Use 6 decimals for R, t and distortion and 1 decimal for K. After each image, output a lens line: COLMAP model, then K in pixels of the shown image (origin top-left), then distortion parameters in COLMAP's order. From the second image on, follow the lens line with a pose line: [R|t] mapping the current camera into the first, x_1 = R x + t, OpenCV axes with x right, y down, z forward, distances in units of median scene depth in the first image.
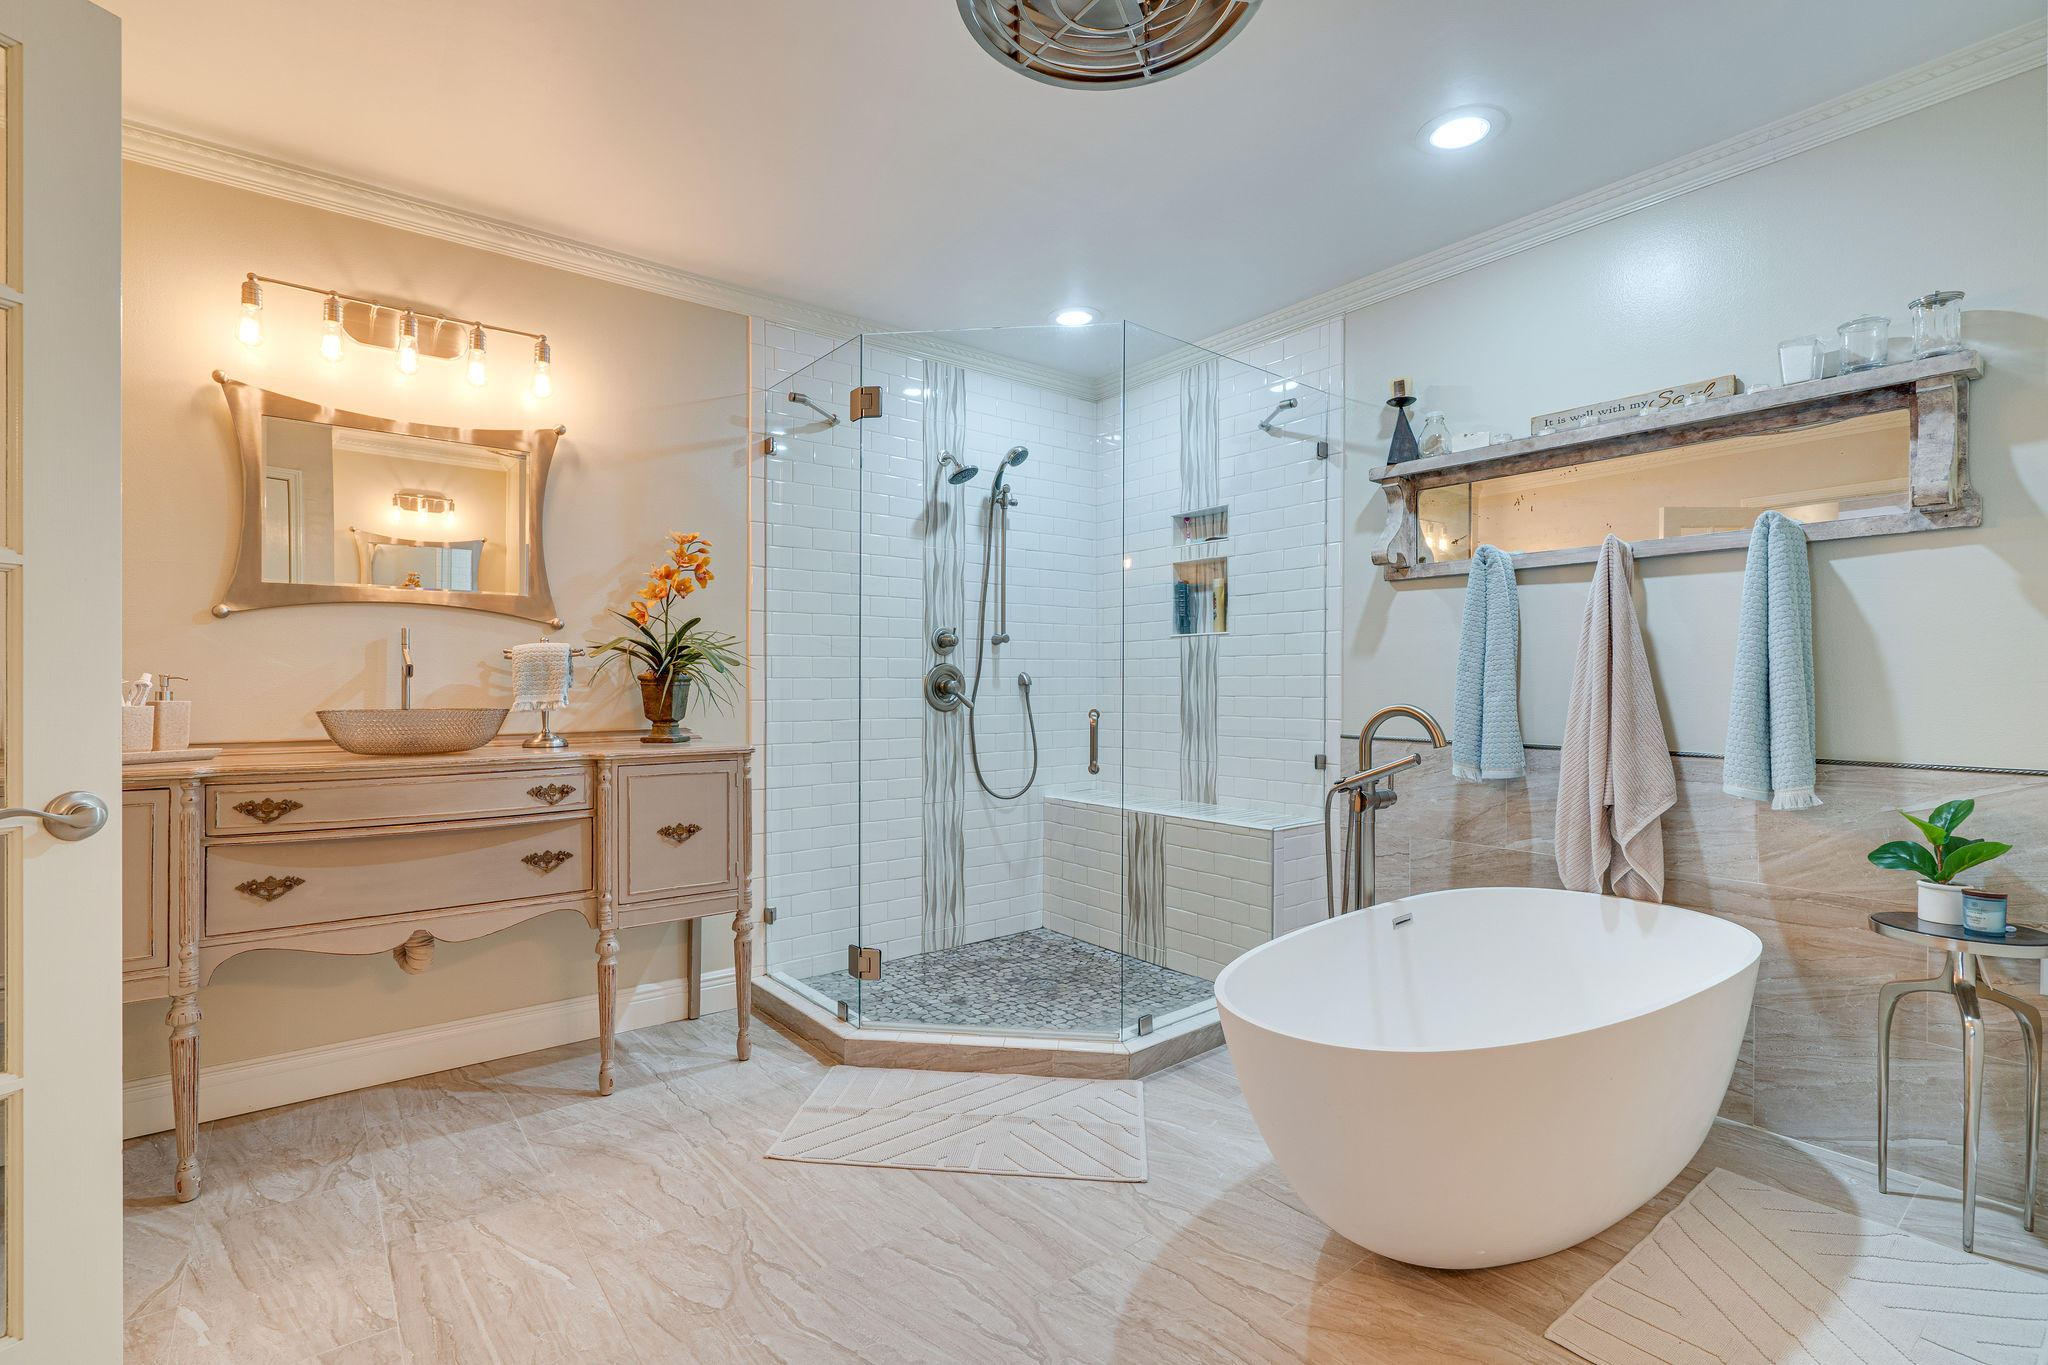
lens RADIAL K [[936.6, 0, 1025.7], [0, 936.6, 687.8], [0, 0, 1]] dist [-0.000161, -0.000038]
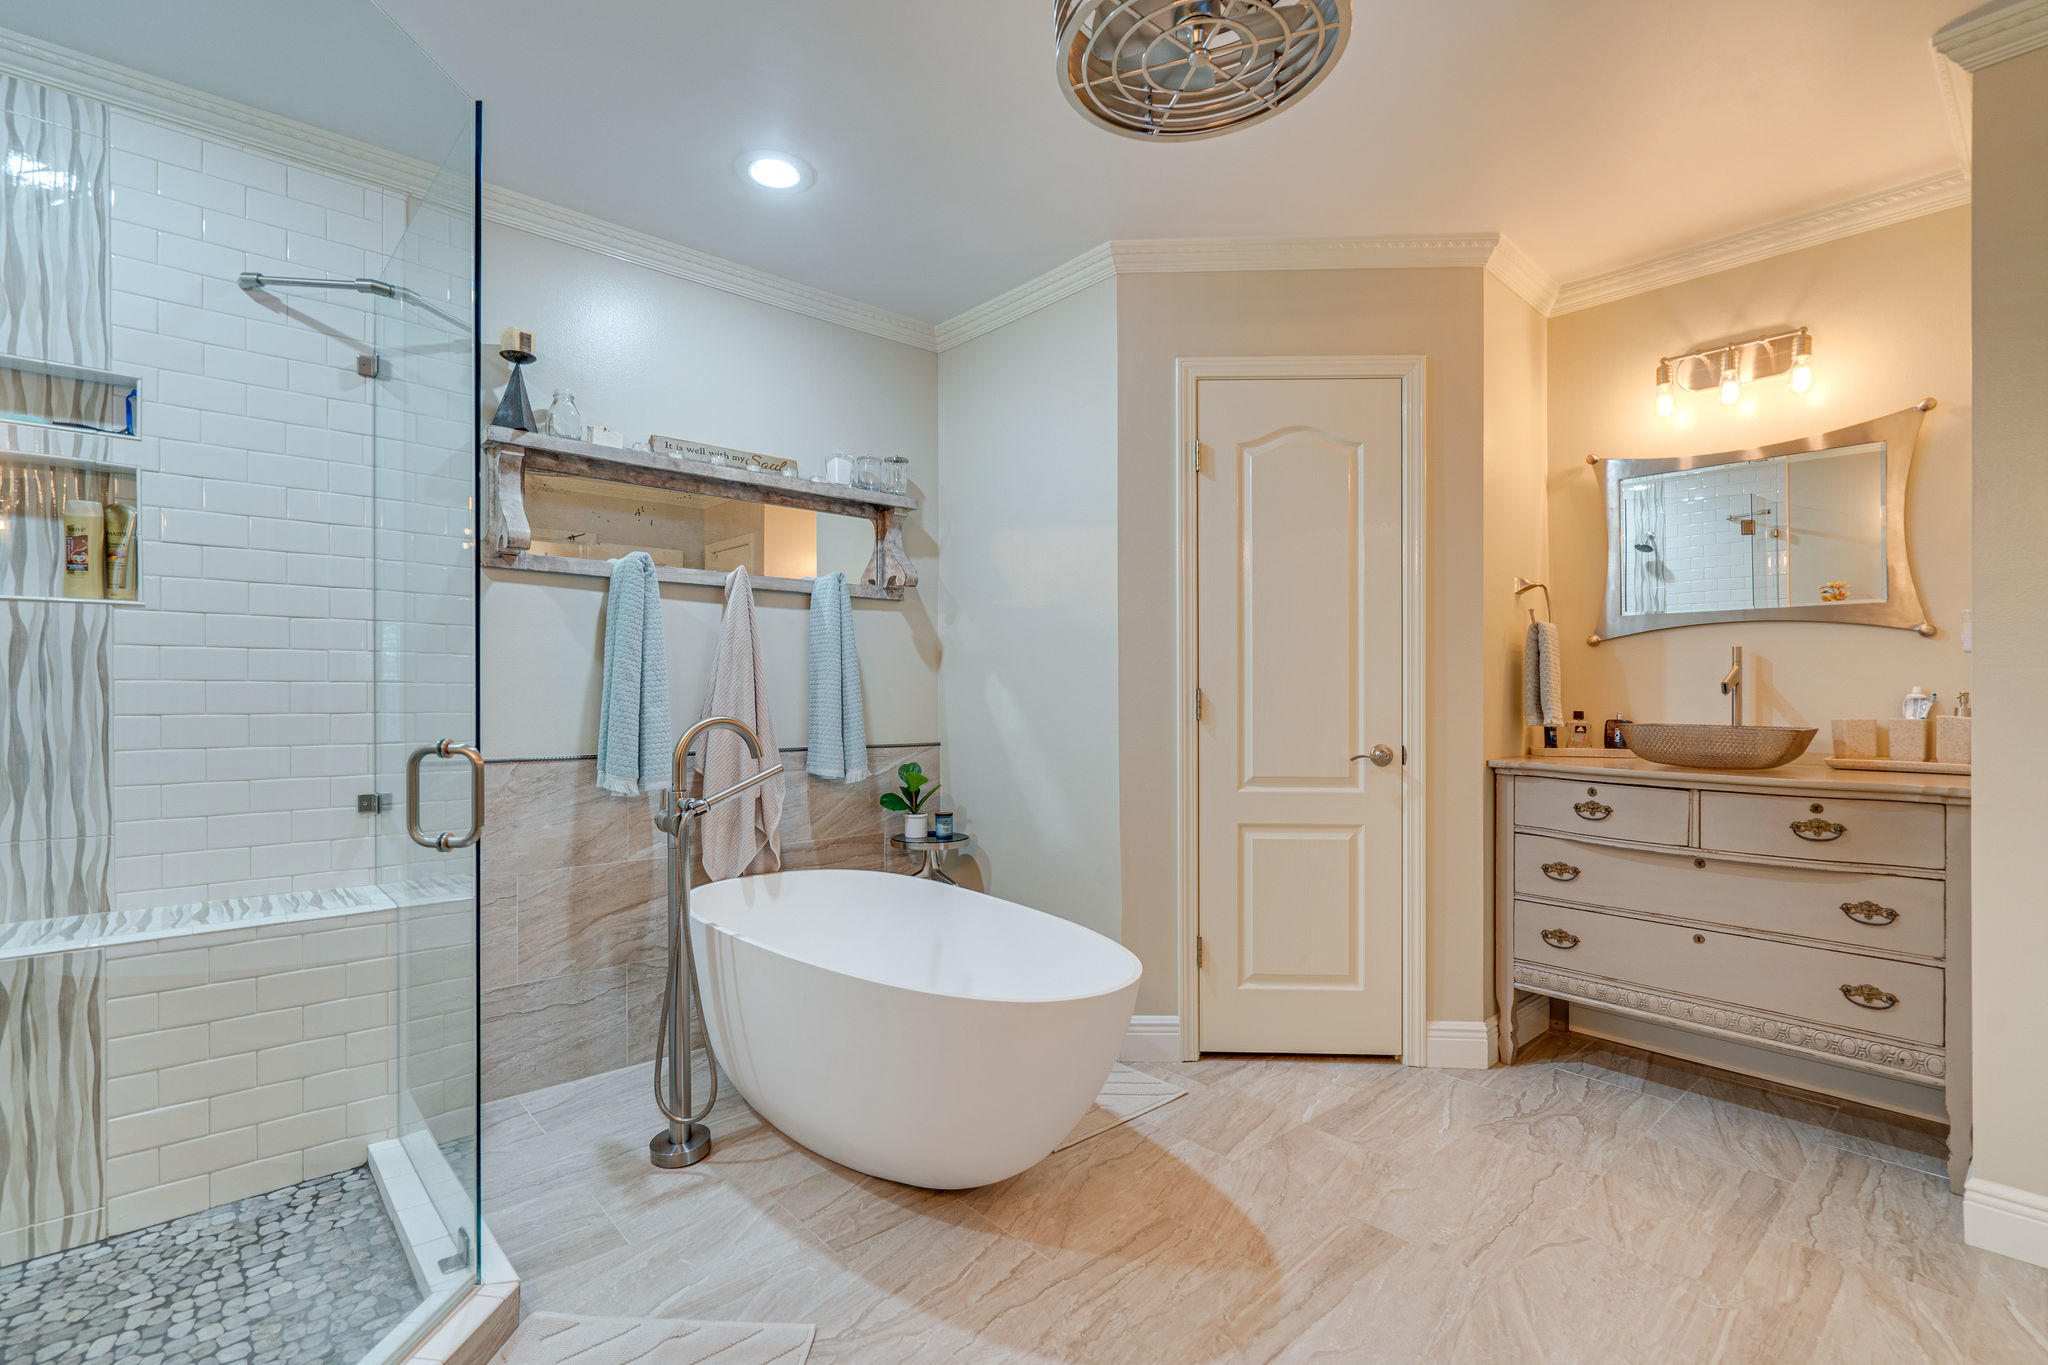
lens RADIAL K [[936.6, 0, 1025.7], [0, 936.6, 687.8], [0, 0, 1]] dist [-0.000161, -0.000038]
pose [[-0.062823, 0.003319, 0.998019, -0.488915], [-0.000837, 0.999994, -0.003379, -0.007553], [-0.998024, -0.001047, -0.062819, 0.632923]]
